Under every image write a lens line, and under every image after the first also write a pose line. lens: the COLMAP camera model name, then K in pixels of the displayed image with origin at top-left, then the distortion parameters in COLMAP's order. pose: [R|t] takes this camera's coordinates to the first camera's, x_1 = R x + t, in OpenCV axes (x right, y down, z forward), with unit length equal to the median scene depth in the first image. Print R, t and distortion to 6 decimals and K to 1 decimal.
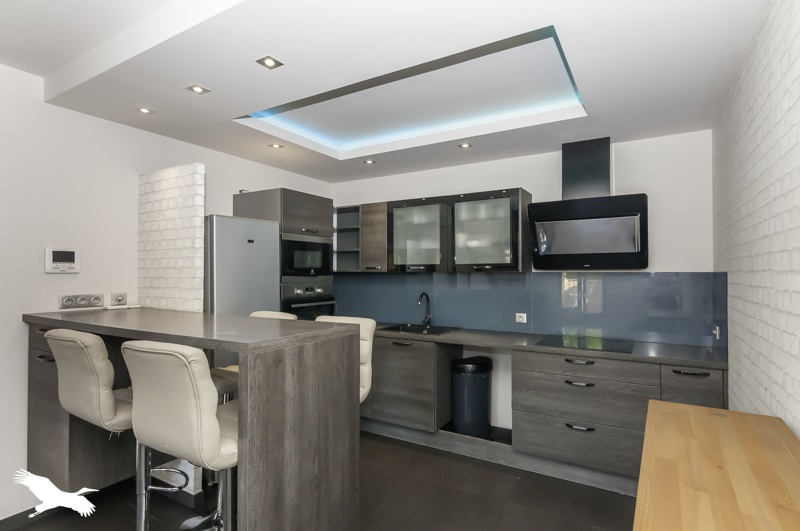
lens RADIAL K [[409.1, 0, 400.0], [0, 409.1, 265.5], [0, 0, 1]] dist [-0.000213, 0.000012]
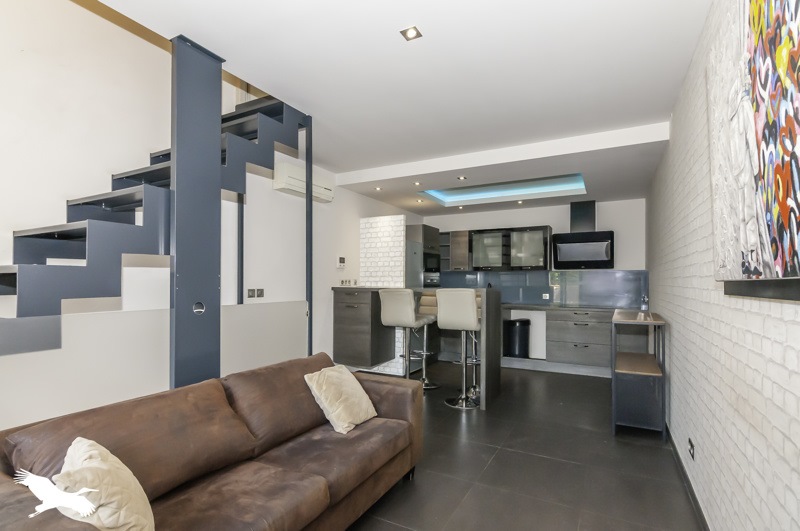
lens RADIAL K [[394.3, 0, 401.8], [0, 394.3, 279.3], [0, 0, 1]] dist [-0.002466, -0.000367]
pose [[0.997941, 0.002898, 0.064066, -0.482049], [-0.003698, 0.999917, 0.012373, 0.036780], [-0.064025, -0.012585, 0.997869, -0.747238]]
